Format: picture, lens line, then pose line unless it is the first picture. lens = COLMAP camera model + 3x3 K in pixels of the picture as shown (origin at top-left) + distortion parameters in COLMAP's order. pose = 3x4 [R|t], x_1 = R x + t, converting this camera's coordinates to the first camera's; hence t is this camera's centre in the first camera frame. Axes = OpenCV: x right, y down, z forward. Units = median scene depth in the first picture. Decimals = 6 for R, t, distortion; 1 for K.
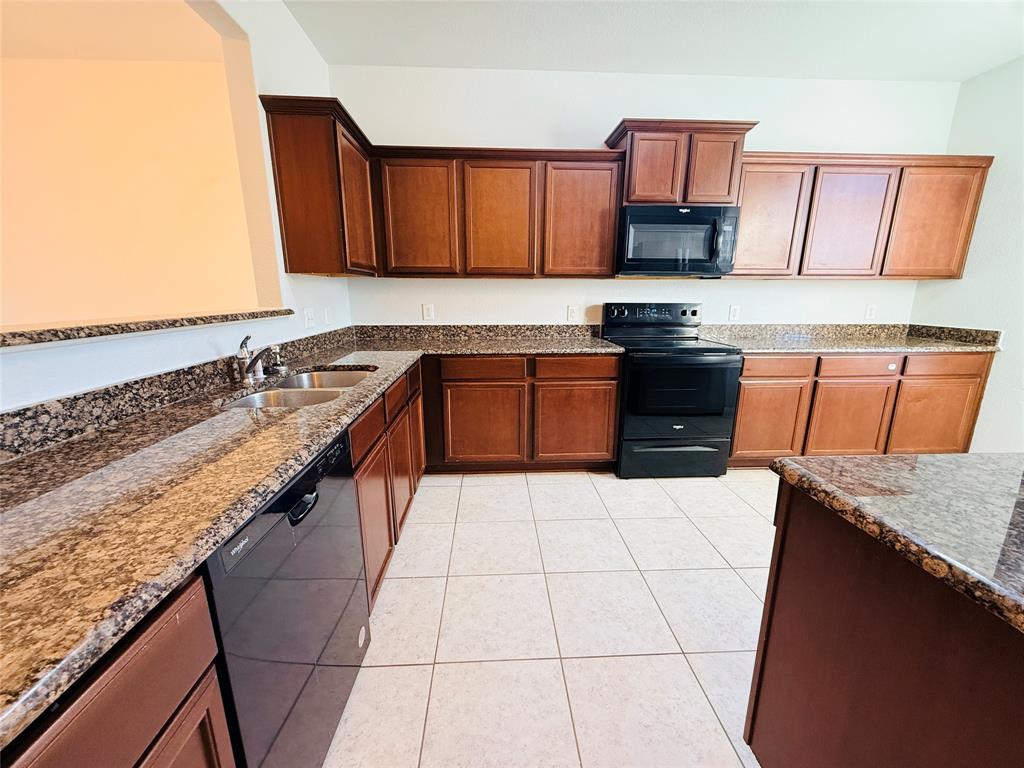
lens RADIAL K [[408.4, 0, 509.7], [0, 408.4, 386.6], [0, 0, 1]] dist [-0.001815, -0.000405]
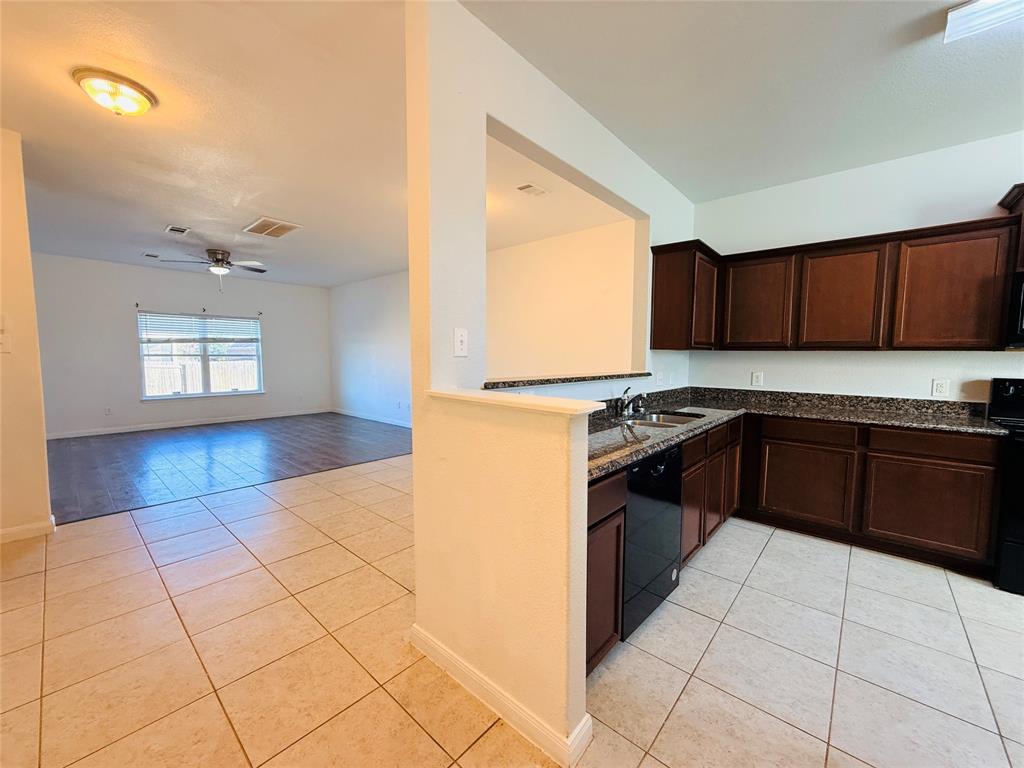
lens RADIAL K [[408.4, 0, 509.7], [0, 408.4, 386.6], [0, 0, 1]] dist [-0.001815, -0.000405]
pose [[0.718470, 0.059109, -0.693042, 0.113273], [-0.165019, 0.982421, -0.087284, 0.062864], [0.675700, 0.177076, 0.715594, -0.337906]]
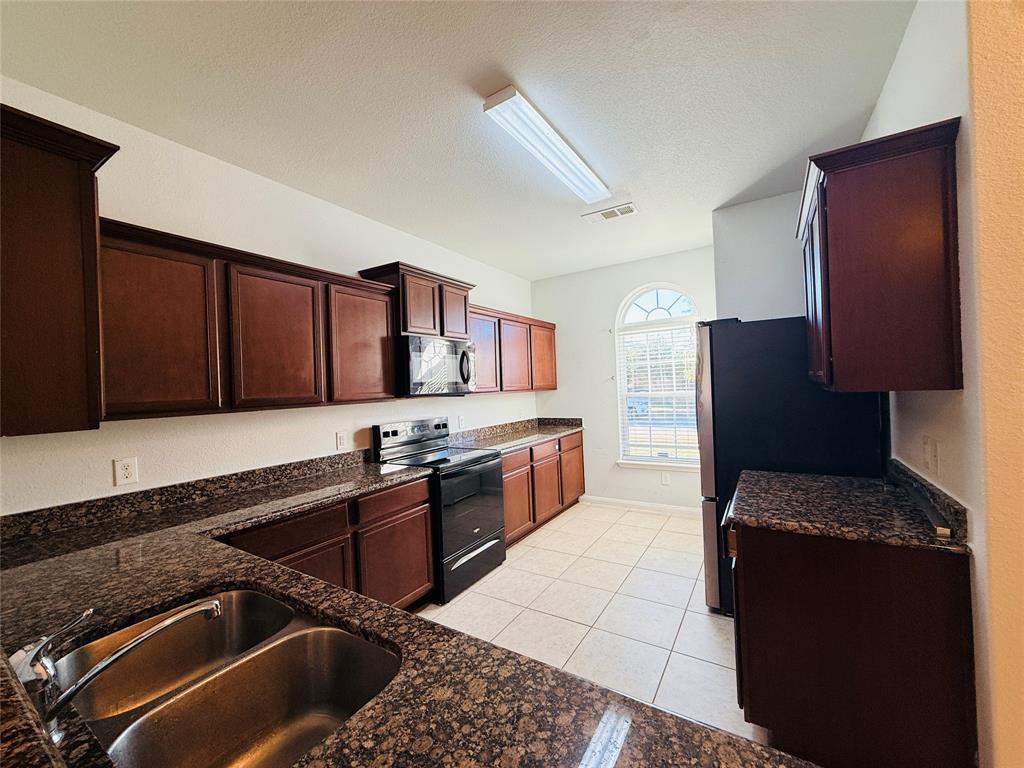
lens RADIAL K [[408.5, 0, 525.6], [0, 408.5, 384.3], [0, 0, 1]] dist [0.007862, -0.000068]
pose [[0.563026, -0.020094, 0.826195, -0.422128], [0.223045, 0.966302, -0.128497, -0.112745], [-0.795772, 0.256626, 0.548535, 0.197660]]
